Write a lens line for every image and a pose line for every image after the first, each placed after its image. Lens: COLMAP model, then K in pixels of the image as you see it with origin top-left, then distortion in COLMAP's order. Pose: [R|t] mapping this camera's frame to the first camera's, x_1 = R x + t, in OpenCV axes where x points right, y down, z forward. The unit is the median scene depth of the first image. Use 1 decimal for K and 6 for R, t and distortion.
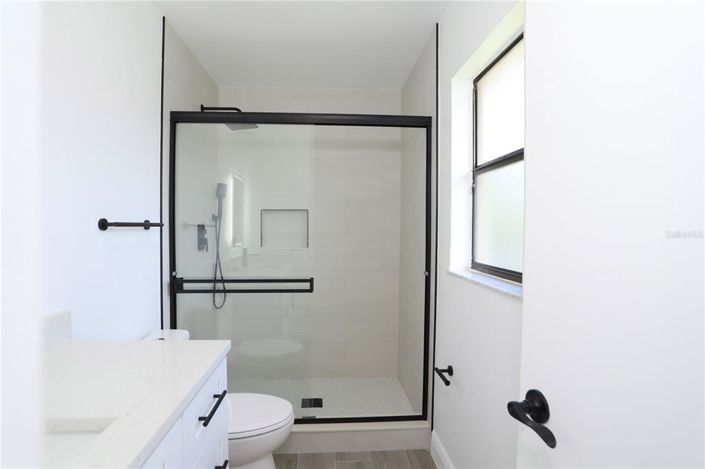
lens RADIAL K [[347.3, 0, 357.9], [0, 347.3, 236.0], [0, 0, 1]] dist [-0.092376, 0.042410]
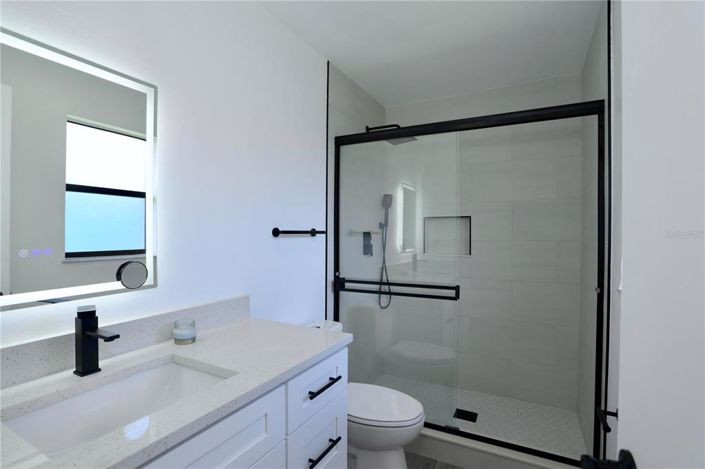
lens RADIAL K [[347.3, 0, 357.9], [0, 347.3, 236.0], [0, 0, 1]] dist [-0.092376, 0.042410]
pose [[0.846556, -0.000073, -0.532299, 0.130973], [-0.010503, 0.999803, -0.016842, -0.000699], [0.532196, 0.019848, 0.846389, 0.014810]]
